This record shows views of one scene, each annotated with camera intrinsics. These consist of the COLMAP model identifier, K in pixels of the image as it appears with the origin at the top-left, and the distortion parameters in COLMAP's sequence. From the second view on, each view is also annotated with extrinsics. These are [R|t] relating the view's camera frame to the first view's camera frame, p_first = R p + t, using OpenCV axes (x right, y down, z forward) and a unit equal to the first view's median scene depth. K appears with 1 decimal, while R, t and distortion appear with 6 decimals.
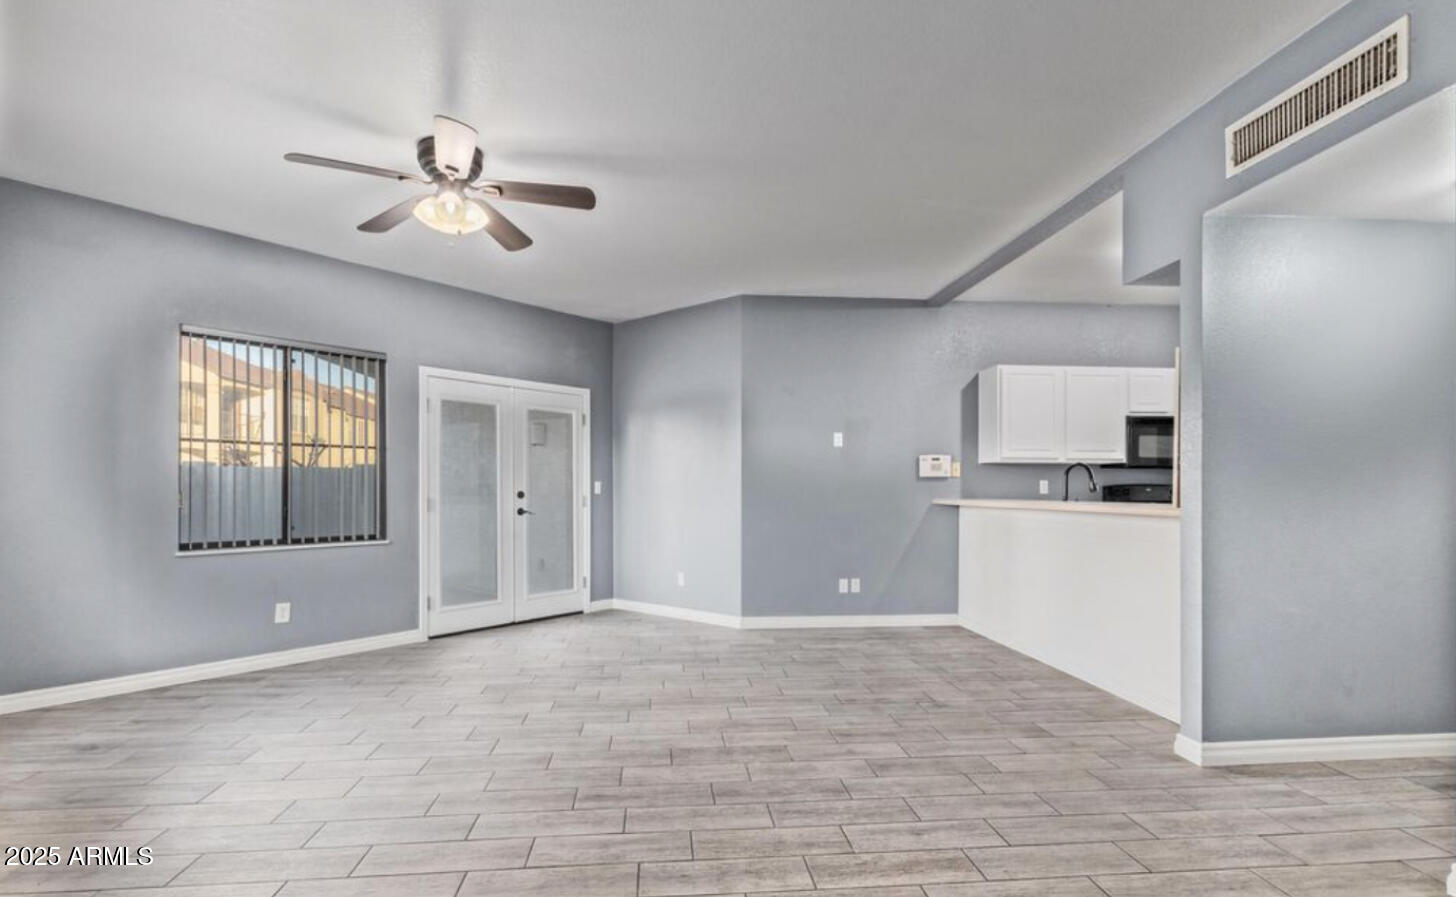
lens RADIAL K [[691.4, 0, 727.7], [0, 691.4, 490.8], [0, 0, 1]] dist [0.001671, 0.000353]
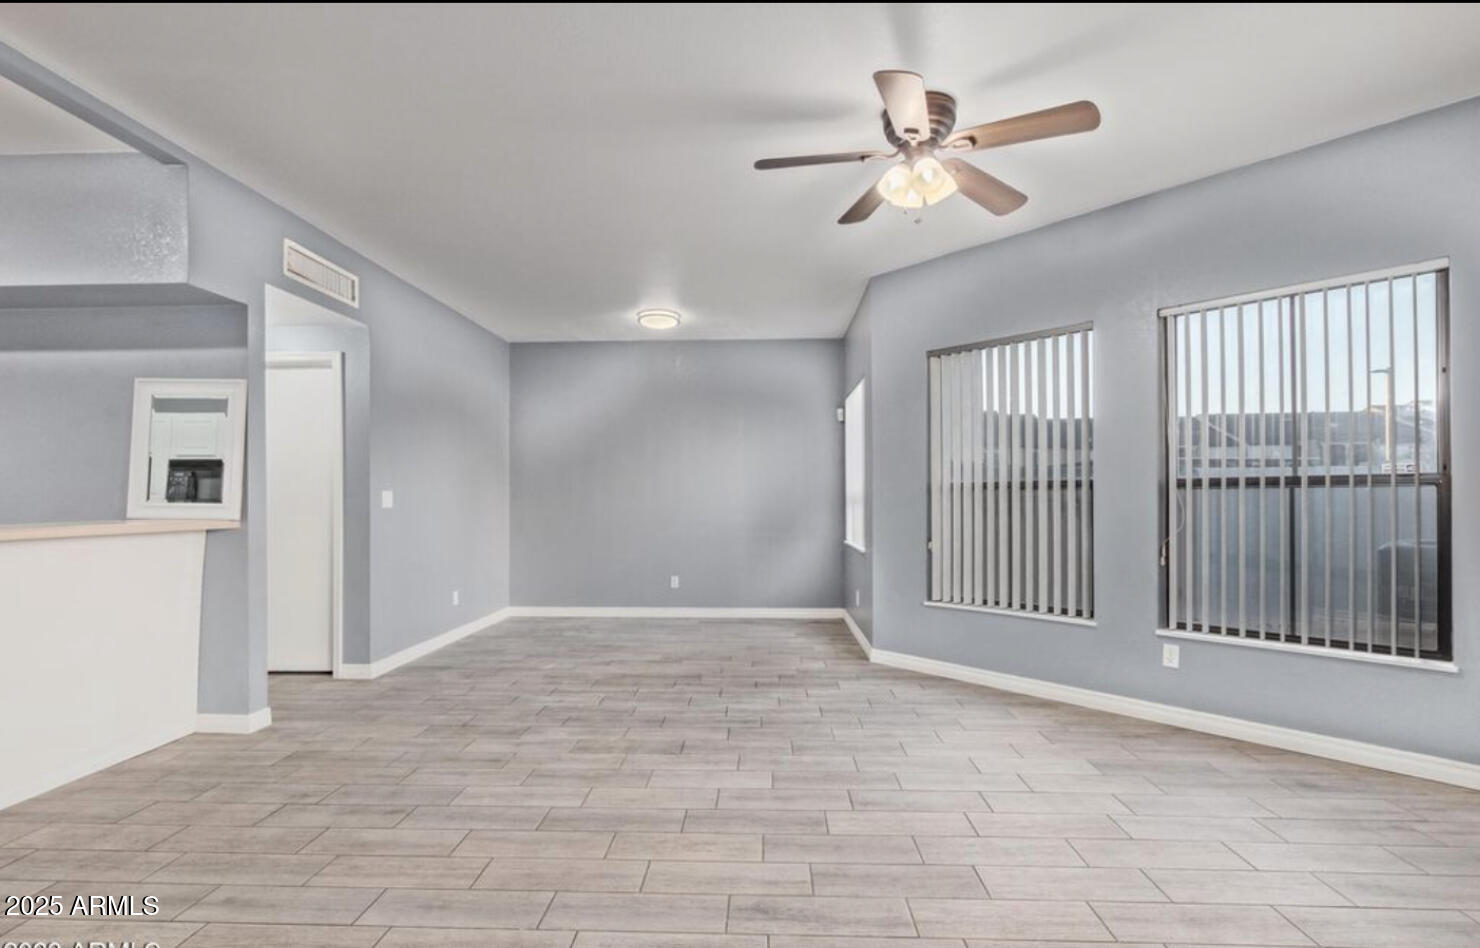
lens RADIAL K [[712.8, 0, 742.8], [0, 712.8, 508.9], [0, 0, 1]] dist [0.000262, 0.000030]
pose [[-0.990051, 0.005490, 0.140599, -0.199252], [0.007505, 0.999877, 0.013802, -0.001806], [-0.140506, 0.014720, -0.989970, 1.246460]]
